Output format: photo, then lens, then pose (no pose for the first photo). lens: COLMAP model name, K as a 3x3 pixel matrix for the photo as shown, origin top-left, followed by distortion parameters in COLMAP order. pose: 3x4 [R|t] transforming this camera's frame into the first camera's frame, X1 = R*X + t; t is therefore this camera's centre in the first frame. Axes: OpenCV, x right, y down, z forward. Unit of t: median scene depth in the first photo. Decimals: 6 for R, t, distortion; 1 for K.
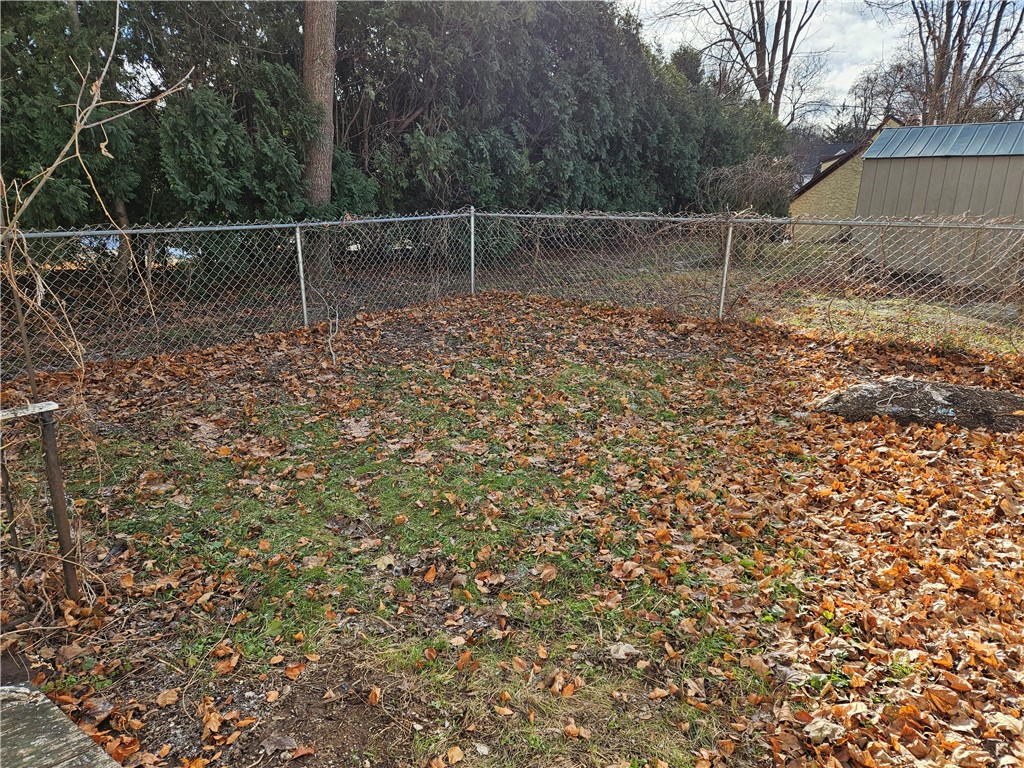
lens RADIAL K [[689.0, 0, 509.4], [0, 689.0, 414.1], [0, 0, 1]] dist [-0.000197, -0.002030]
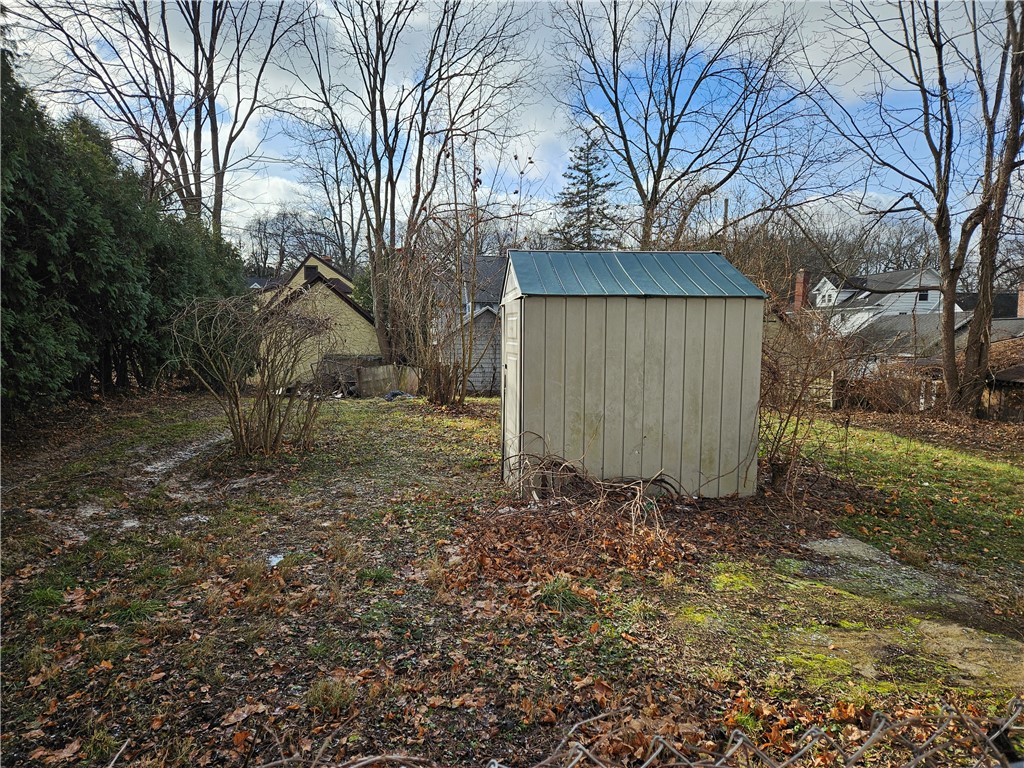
lens RADIAL K [[689.0, 0, 509.4], [0, 689.0, 414.1], [0, 0, 1]] dist [-0.000197, -0.002030]
pose [[0.701258, -0.084745, 0.707853, 0.065549], [0.208728, 0.973805, -0.090199, -0.149999], [-0.681667, 0.211002, 0.700578, 0.419182]]
